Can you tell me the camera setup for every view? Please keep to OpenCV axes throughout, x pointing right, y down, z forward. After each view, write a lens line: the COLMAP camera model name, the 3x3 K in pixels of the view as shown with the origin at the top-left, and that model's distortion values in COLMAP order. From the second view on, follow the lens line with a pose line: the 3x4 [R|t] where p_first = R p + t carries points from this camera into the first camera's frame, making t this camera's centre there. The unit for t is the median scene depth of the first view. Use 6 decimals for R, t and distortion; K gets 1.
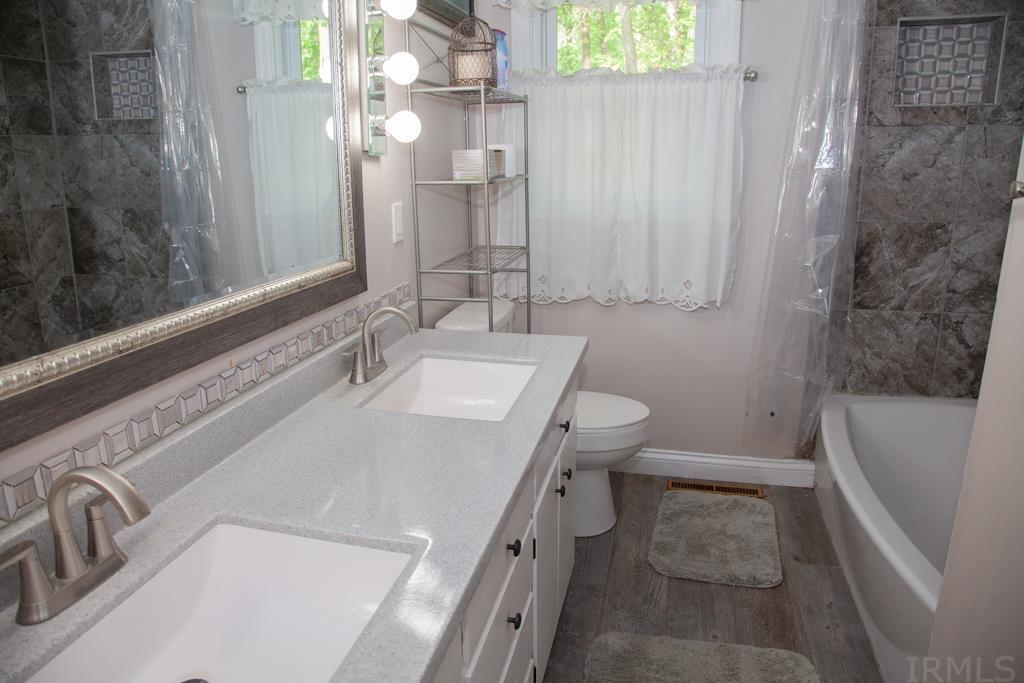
lens RADIAL K [[713.8, 0, 512.0], [0, 713.8, 341.5], [0, 0, 1]] dist [-0.135747, 0.080564]
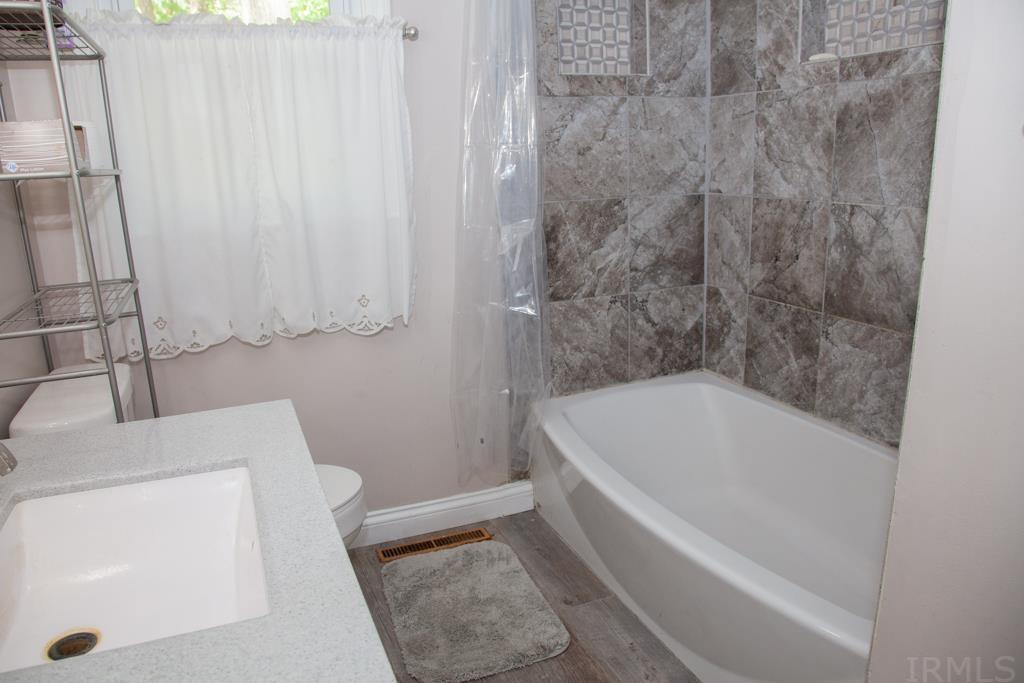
lens RADIAL K [[713.8, 0, 512.0], [0, 713.8, 341.5], [0, 0, 1]] dist [-0.135747, 0.080564]
pose [[0.806863, -0.160297, 0.568574, -0.073923], [0.171765, 0.984557, 0.033823, -0.037808], [-0.565216, 0.070371, 0.821936, 0.289638]]
